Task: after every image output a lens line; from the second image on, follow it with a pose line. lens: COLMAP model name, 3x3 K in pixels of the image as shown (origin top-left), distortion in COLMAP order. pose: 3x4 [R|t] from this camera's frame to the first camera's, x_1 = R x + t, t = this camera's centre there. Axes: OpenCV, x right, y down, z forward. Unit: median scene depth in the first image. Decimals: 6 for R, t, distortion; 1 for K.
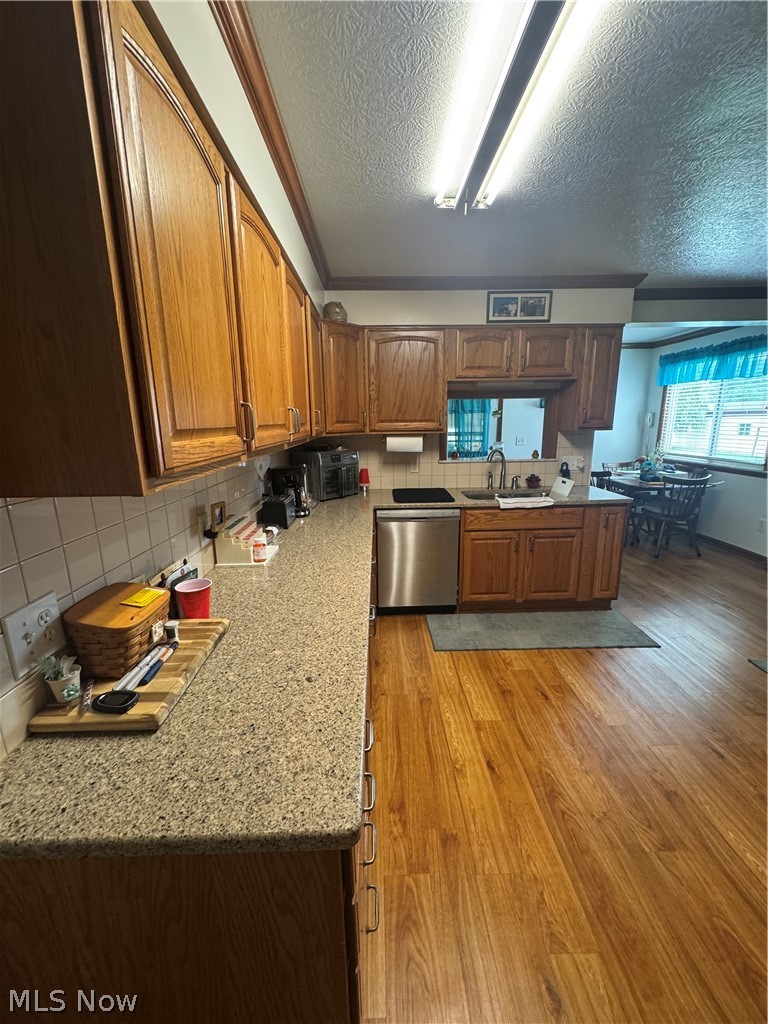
lens RADIAL K [[409.0, 0, 385.1], [0, 409.0, 511.2], [0, 0, 1]] dist [-0.000580, -0.000219]
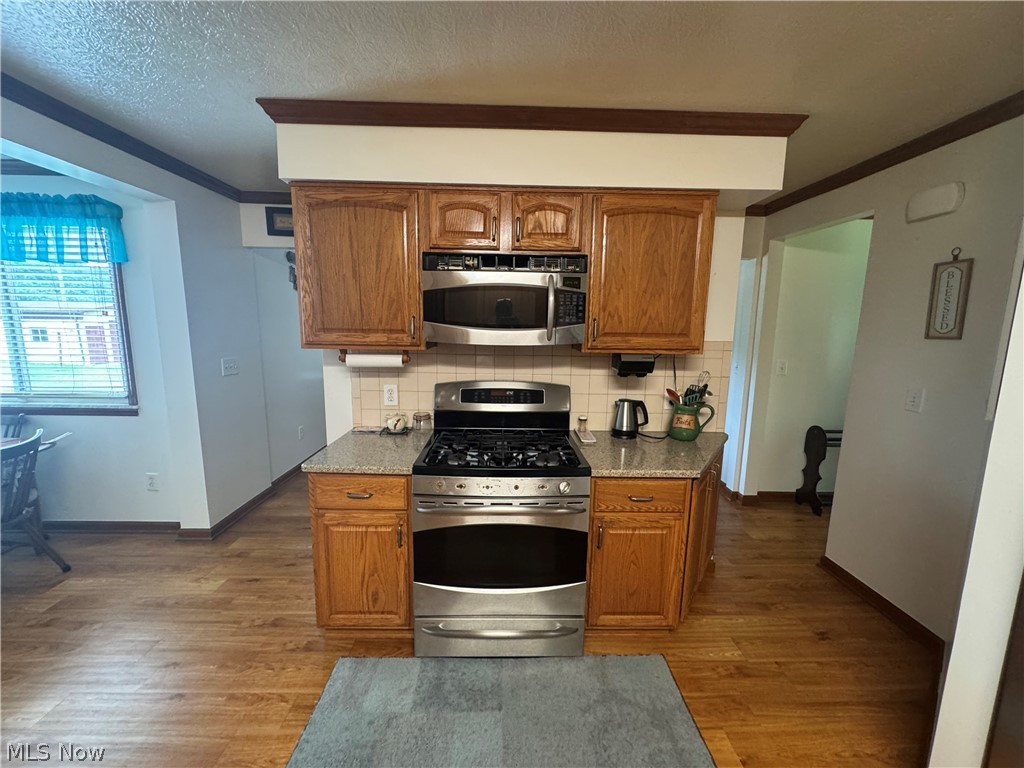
lens RADIAL K [[409.0, 0, 512.5], [0, 409.0, 383.8], [0, 0, 1]] dist [-0.000580, -0.000219]
pose [[0.003922, -0.130512, 0.991439, 0.244810], [0.204028, 0.970696, 0.126974, -0.085132], [-0.978957, 0.201783, 0.030436, 0.328494]]
